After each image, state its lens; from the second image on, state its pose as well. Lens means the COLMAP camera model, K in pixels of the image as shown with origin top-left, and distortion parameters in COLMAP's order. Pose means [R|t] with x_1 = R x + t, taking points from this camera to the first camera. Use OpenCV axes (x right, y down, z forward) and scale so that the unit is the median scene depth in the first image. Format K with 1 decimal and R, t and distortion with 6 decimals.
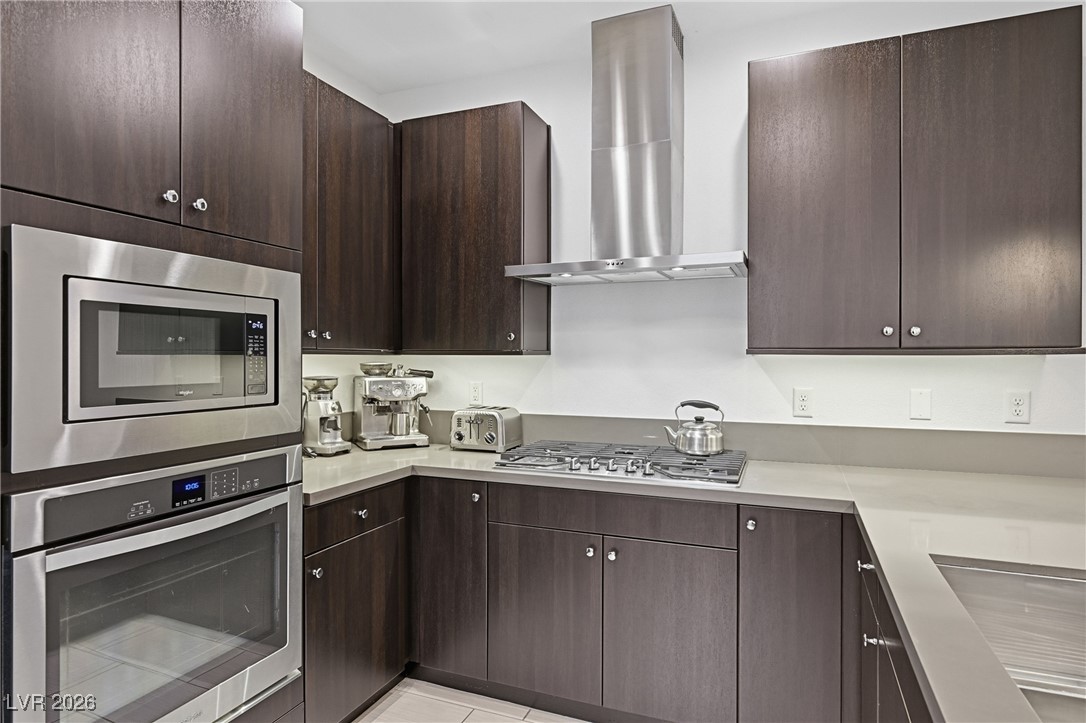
lens RADIAL K [[621.6, 0, 545.4], [0, 621.6, 358.5], [0, 0, 1]] dist [-0.000877, -0.000762]
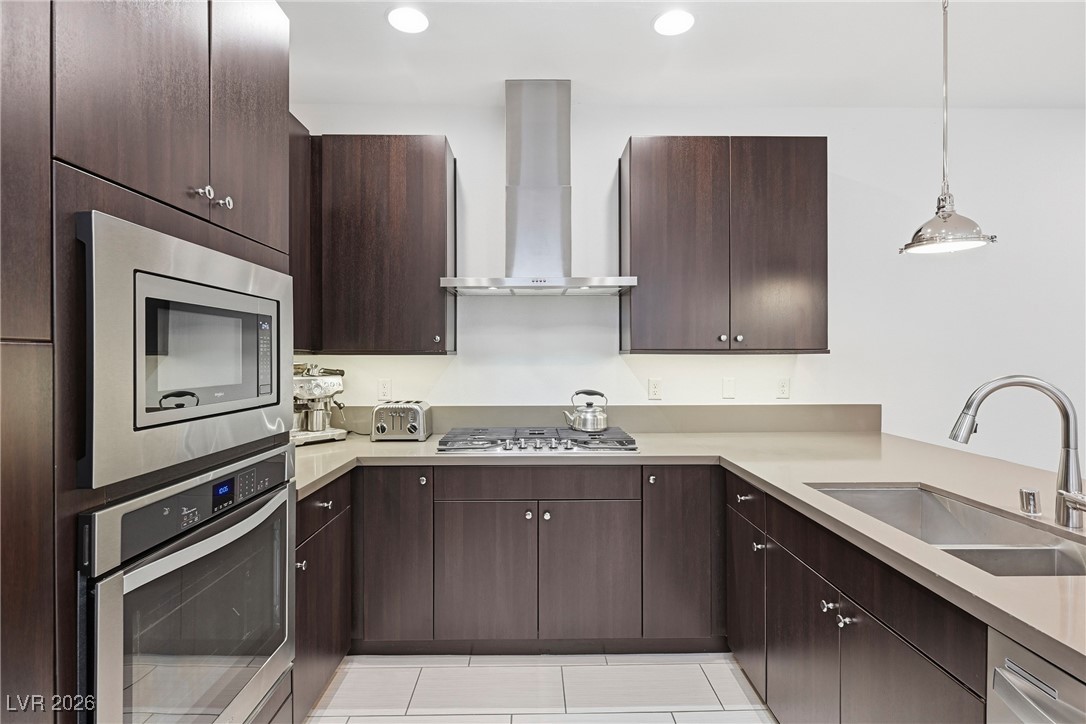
lens RADIAL K [[530.2, 0, 546.7], [0, 530.2, 356.8], [0, 0, 1]] dist [-0.000924, -0.000256]
pose [[0.918921, -0.003547, 0.394426, -0.273044], [0.004079, 0.999992, -0.000510, -0.000893], [-0.394421, 0.002077, 0.918927, 0.020013]]
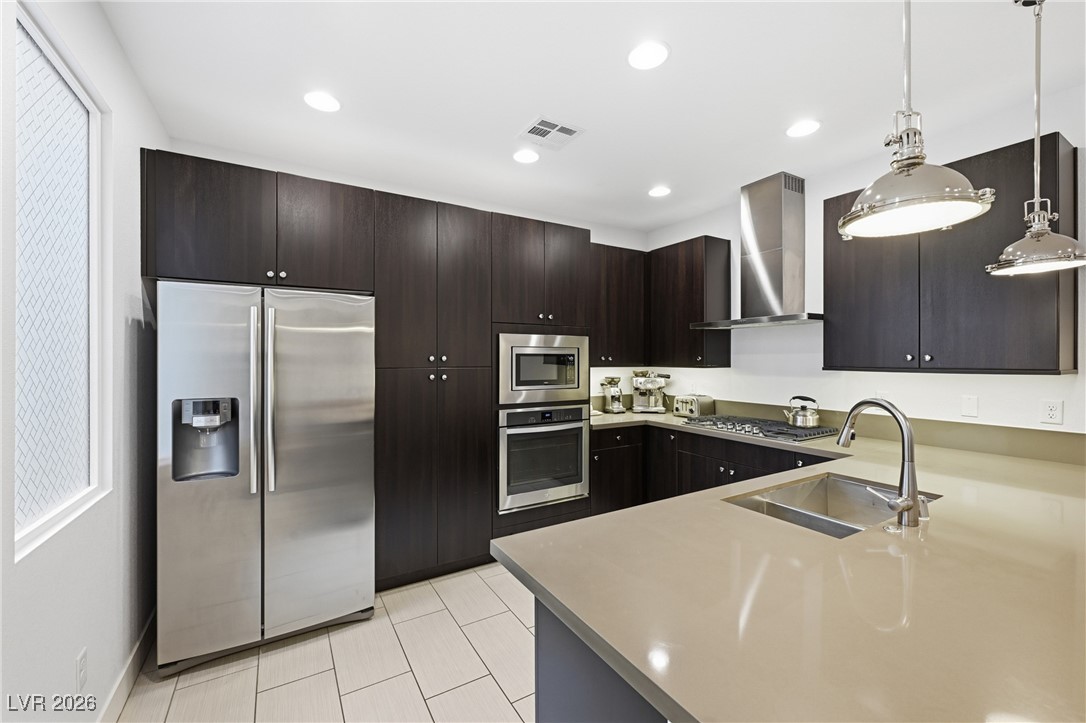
lens RADIAL K [[450.0, 0, 543.0], [0, 450.0, 361.5], [0, 0, 1]] dist [0.000717, -0.000274]
pose [[0.798527, 0.002795, -0.601952, 0.426348], [-0.000851, 0.999993, 0.003515, -0.032381], [0.601958, -0.002294, 0.798524, -0.433340]]
